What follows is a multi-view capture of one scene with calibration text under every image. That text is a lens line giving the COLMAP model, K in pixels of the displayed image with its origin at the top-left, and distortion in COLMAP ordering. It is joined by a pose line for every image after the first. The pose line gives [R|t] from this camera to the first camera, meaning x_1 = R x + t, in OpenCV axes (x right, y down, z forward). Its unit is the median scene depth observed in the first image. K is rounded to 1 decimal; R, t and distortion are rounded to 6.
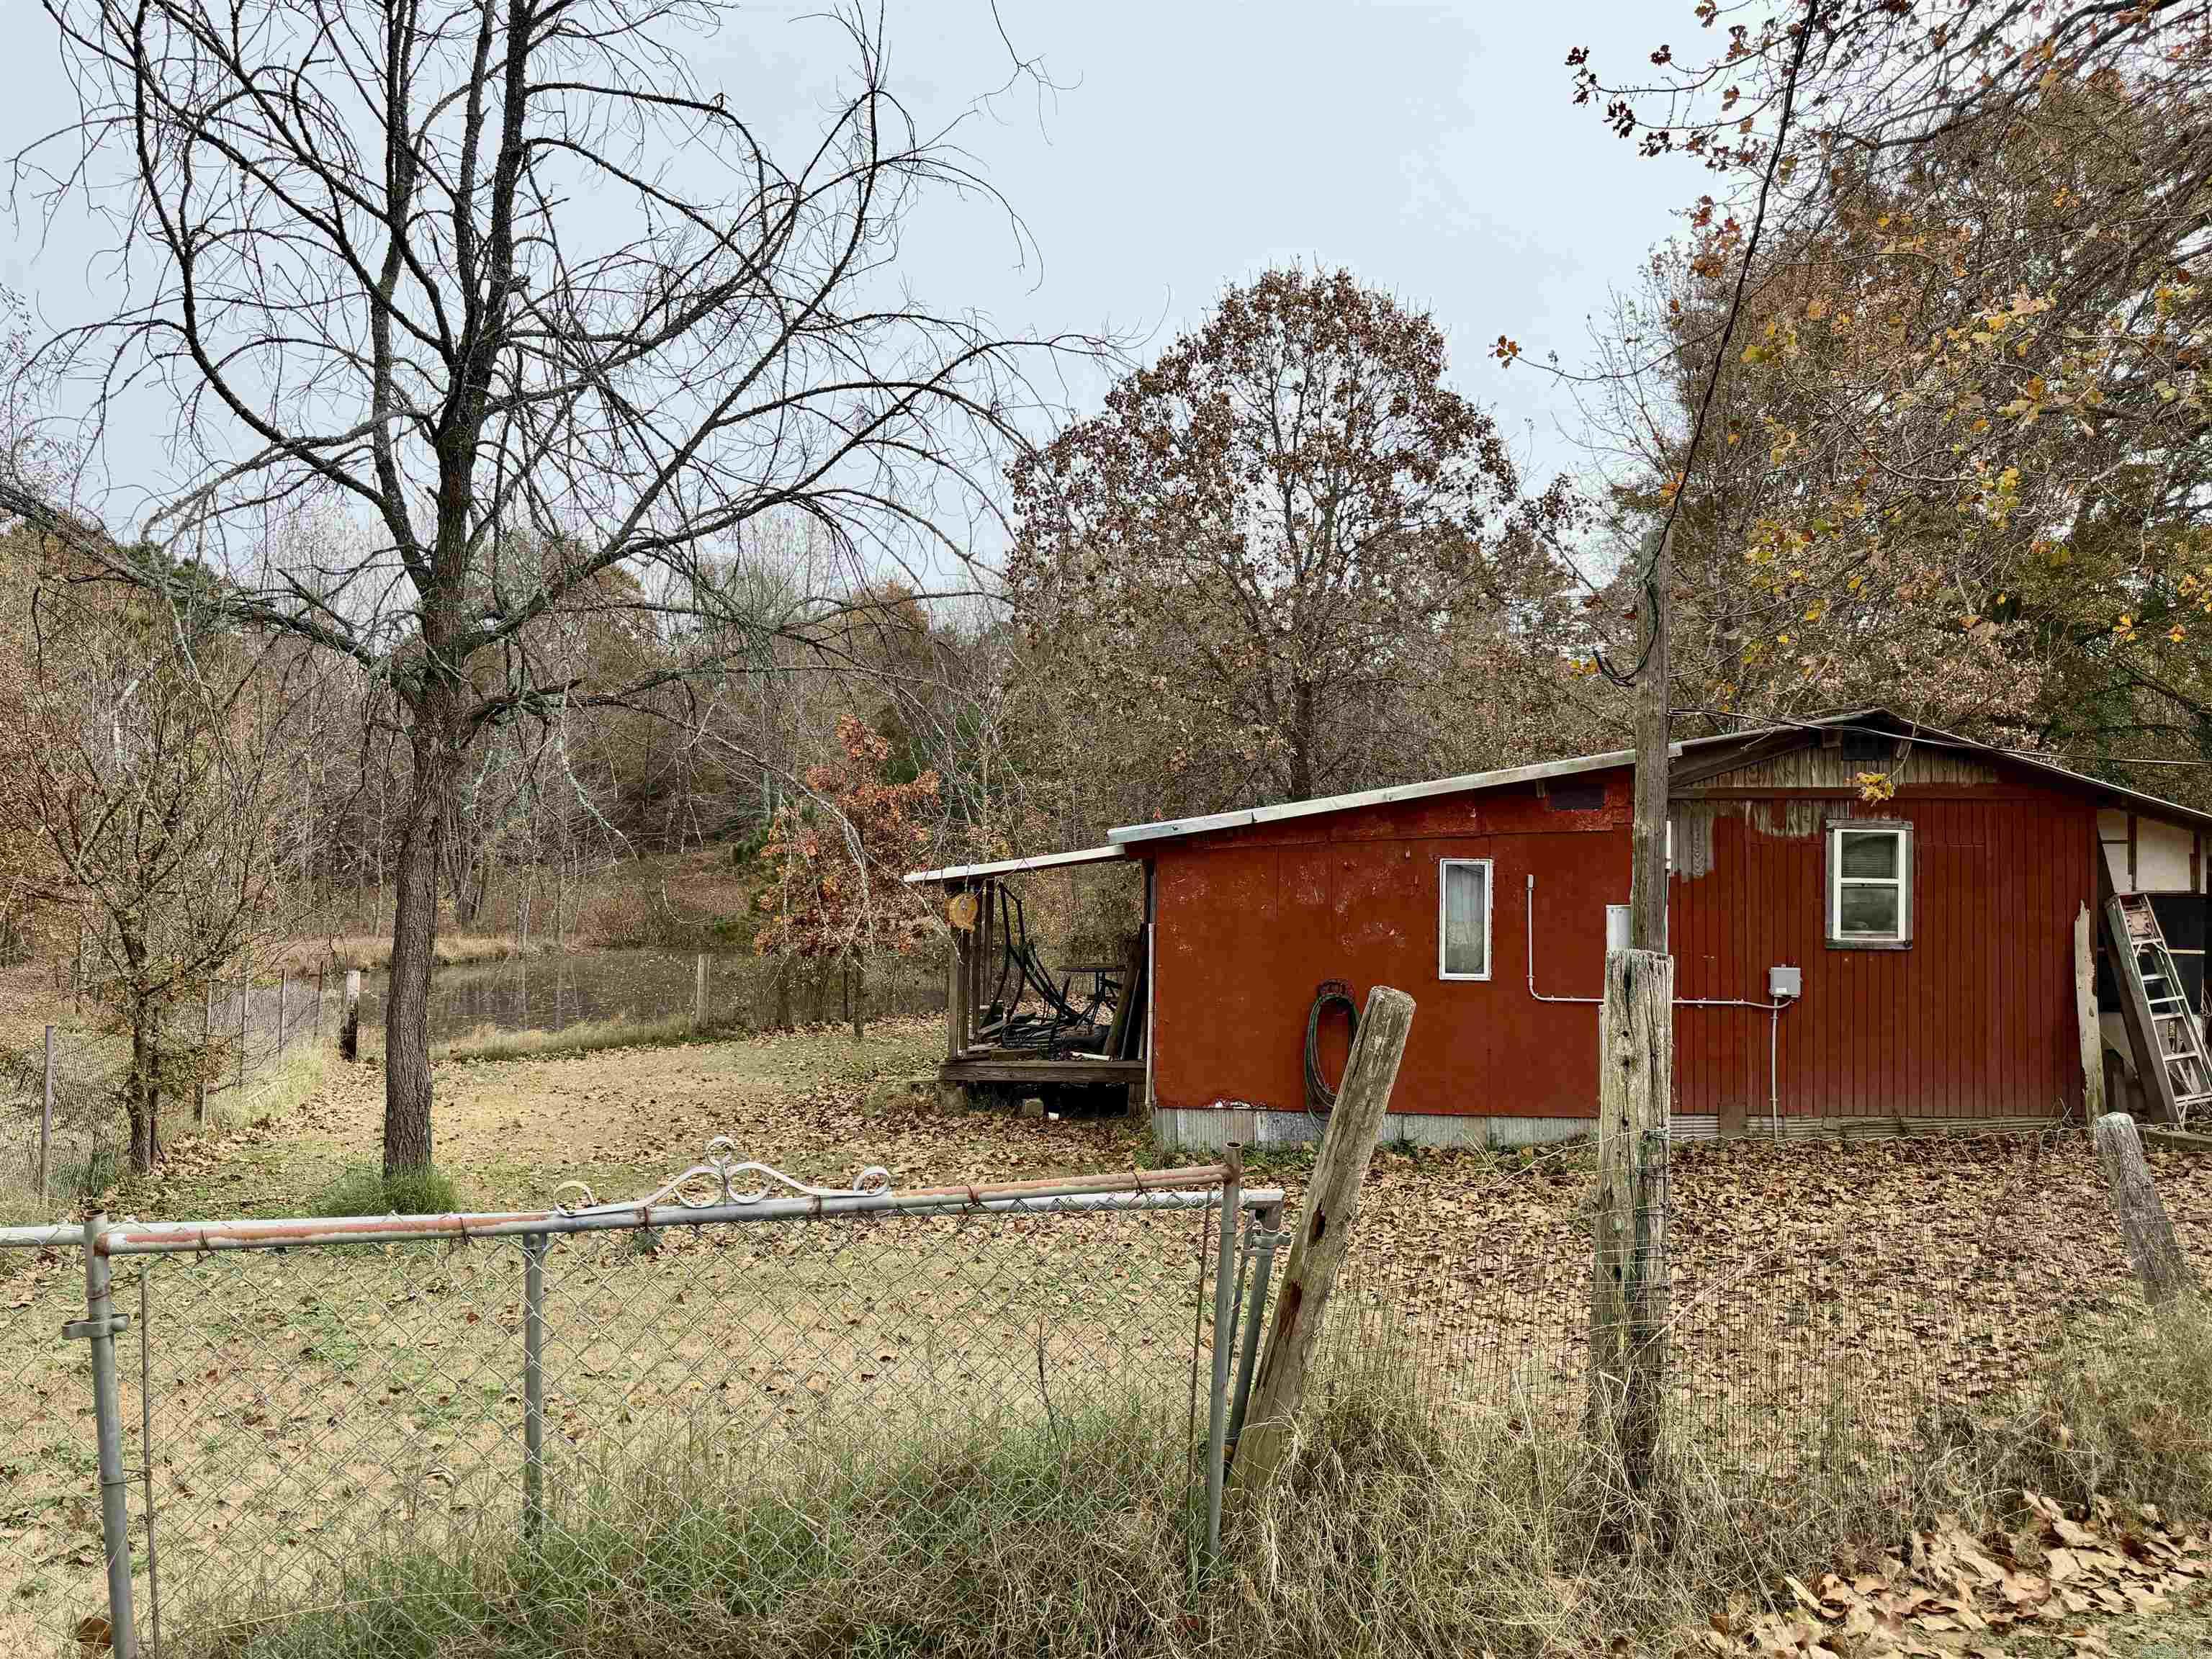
lens RADIAL K [[1554.7, 0, 1105.9], [0, 1554.7, 830.9], [0, 0, 1]] dist [0.048342, -0.050719]
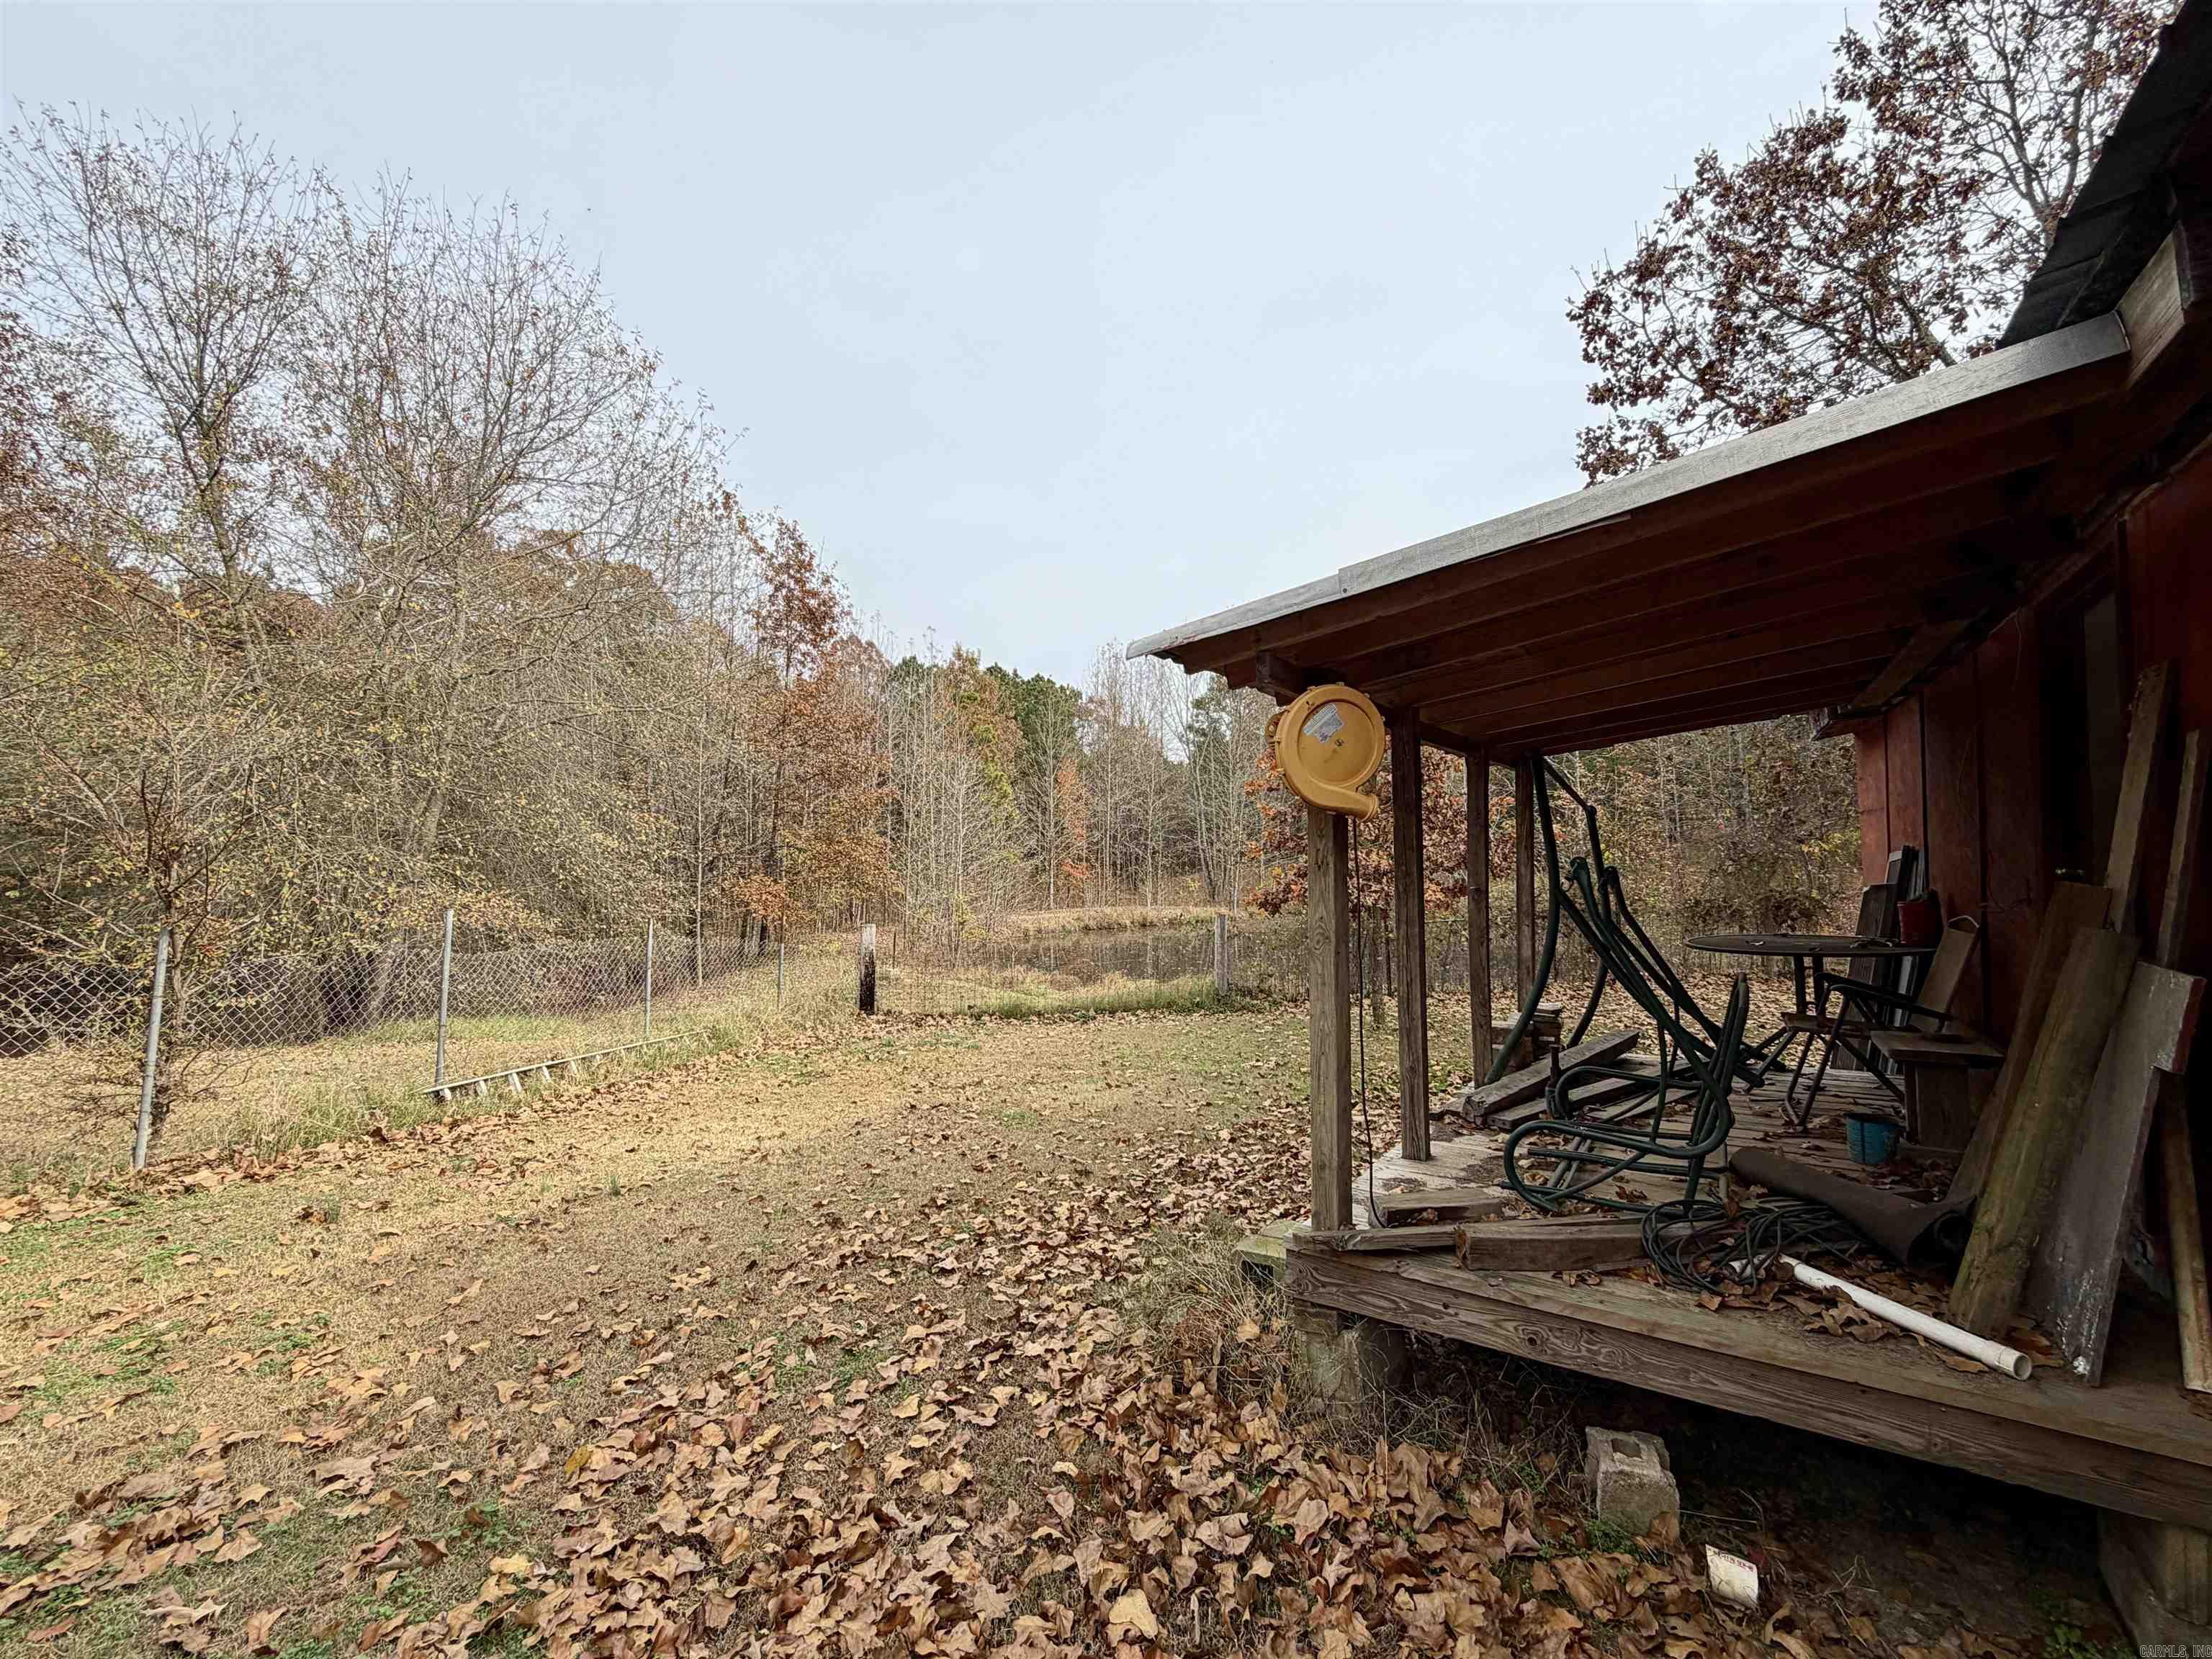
lens RADIAL K [[939.9, 0, 1097.4], [0, 939.9, 827.6], [0, 0, 1]] dist [0.001812, -0.000468]
pose [[0.842426, -0.037400, -0.537513, -0.029544], [0.025428, 0.999236, -0.029674, 0.062149], [0.538212, 0.011330, 0.842733, 0.721453]]
